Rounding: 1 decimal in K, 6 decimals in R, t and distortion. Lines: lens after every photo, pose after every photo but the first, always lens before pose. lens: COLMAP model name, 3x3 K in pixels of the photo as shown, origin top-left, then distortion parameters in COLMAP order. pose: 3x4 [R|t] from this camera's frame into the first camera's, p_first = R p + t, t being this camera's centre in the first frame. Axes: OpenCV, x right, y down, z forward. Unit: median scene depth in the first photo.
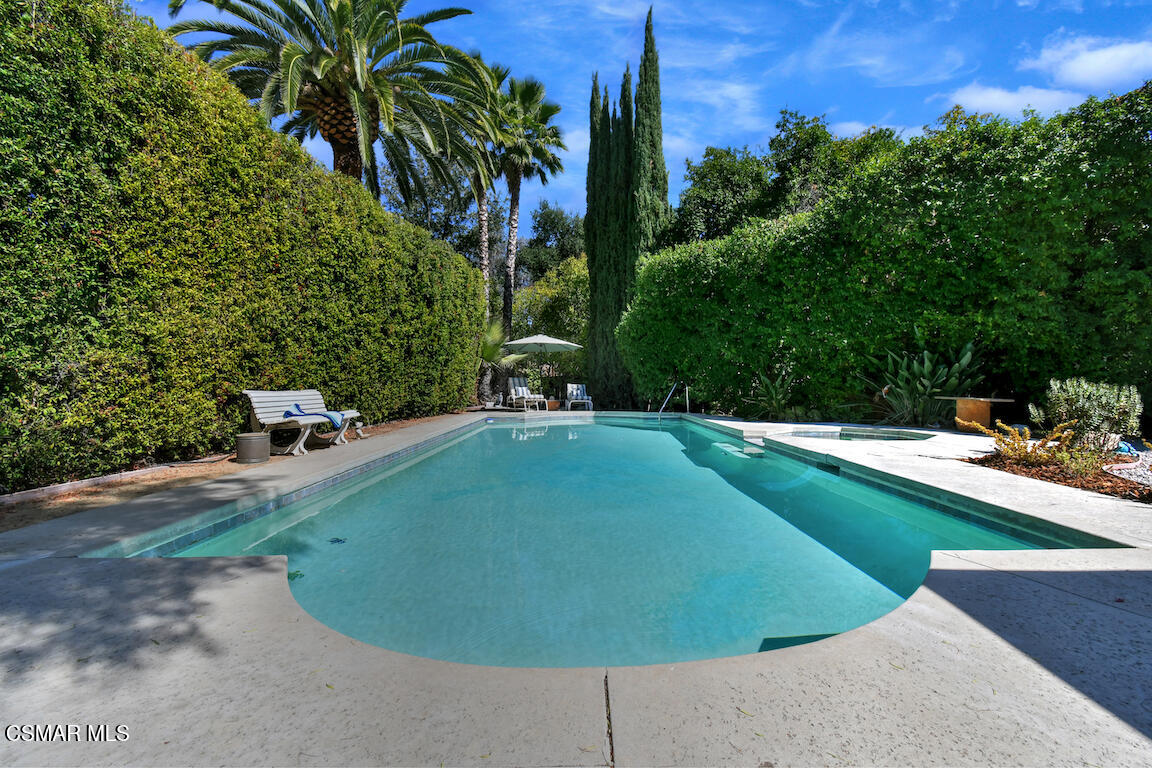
lens RADIAL K [[475.4, 0, 571.7], [0, 475.4, 380.4], [0, 0, 1]] dist [-0.001895, -0.001304]
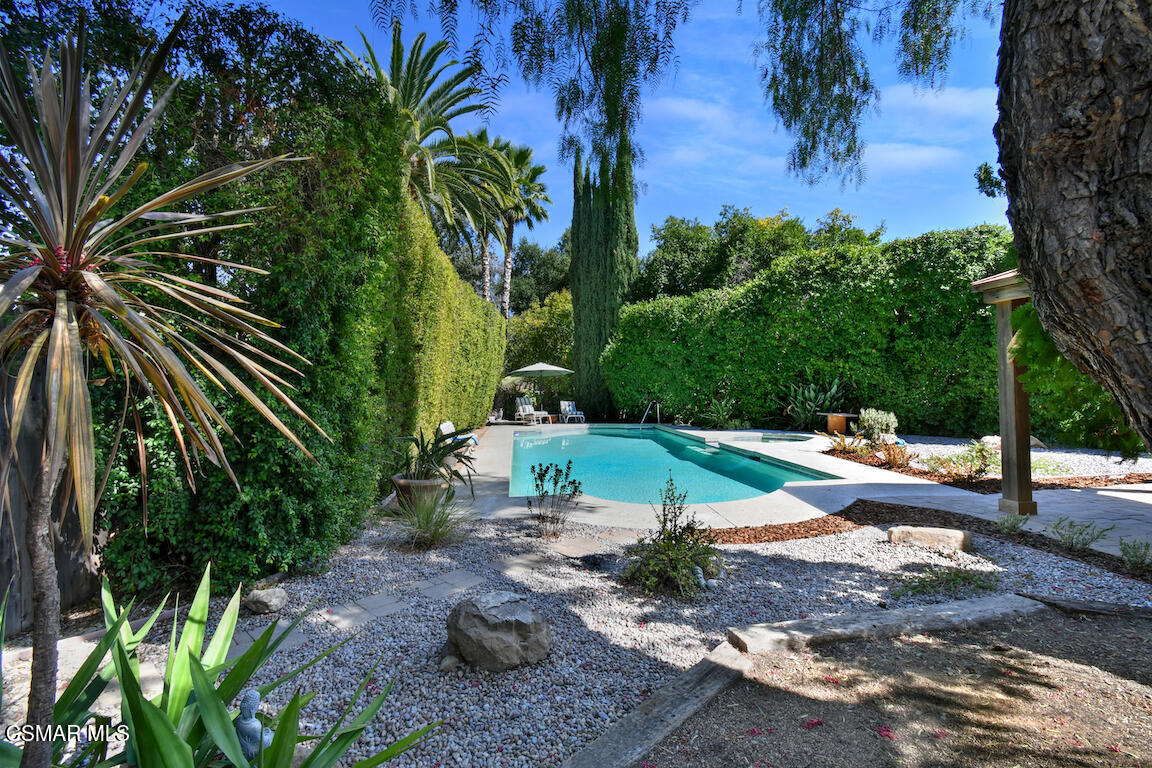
lens RADIAL K [[534.5, 0, 579.5], [0, 534.5, 384.4], [0, 0, 1]] dist [0.004625, -0.001557]
pose [[0.985017, -0.014234, 0.171869, -0.249373], [0.011244, 0.999768, 0.018356, -0.077075], [-0.172091, -0.016148, 0.984949, -0.477010]]
